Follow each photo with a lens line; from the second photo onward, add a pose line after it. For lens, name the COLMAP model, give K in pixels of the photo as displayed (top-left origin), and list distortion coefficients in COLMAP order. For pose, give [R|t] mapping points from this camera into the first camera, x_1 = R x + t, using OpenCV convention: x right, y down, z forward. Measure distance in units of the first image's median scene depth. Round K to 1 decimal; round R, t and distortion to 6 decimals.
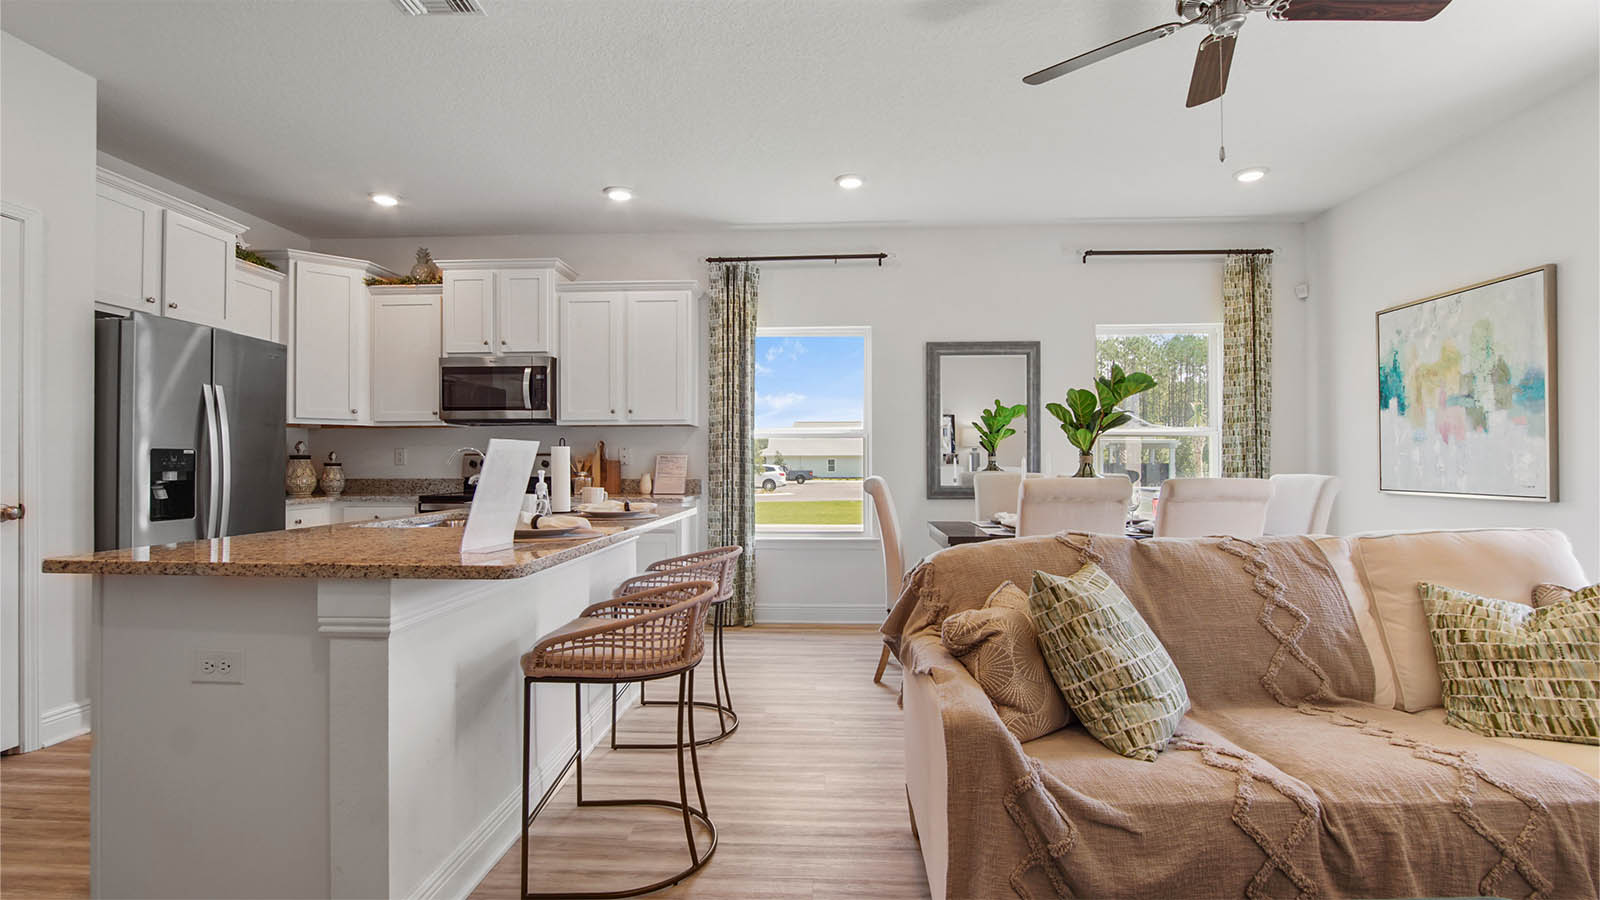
lens RADIAL K [[737.8, 0, 802.7], [0, 737.8, 448.1], [0, 0, 1]] dist [-0.042801, -0.000664]
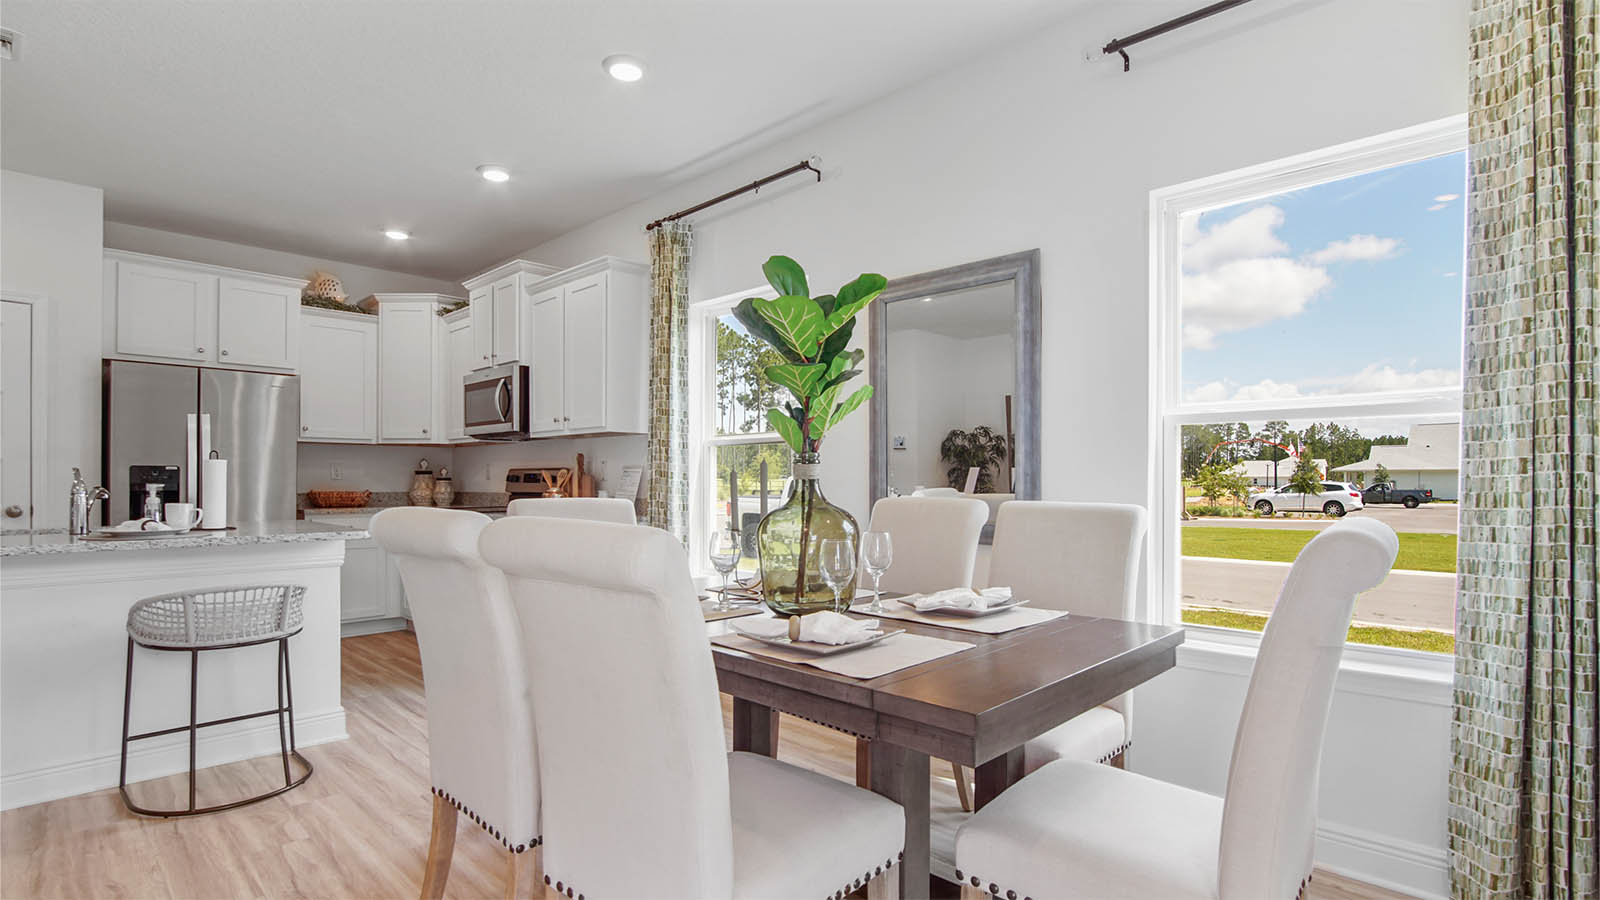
lens RADIAL K [[773.2, 0, 797.3], [0, 773.2, 481.1], [0, 0, 1]] dist [-0.027724, -0.000092]
pose [[0.752926, 0.004454, -0.658090, 0.579224], [0.010638, 0.999764, 0.018937, 0.009484], [0.658019, -0.021259, 0.752701, 0.485437]]
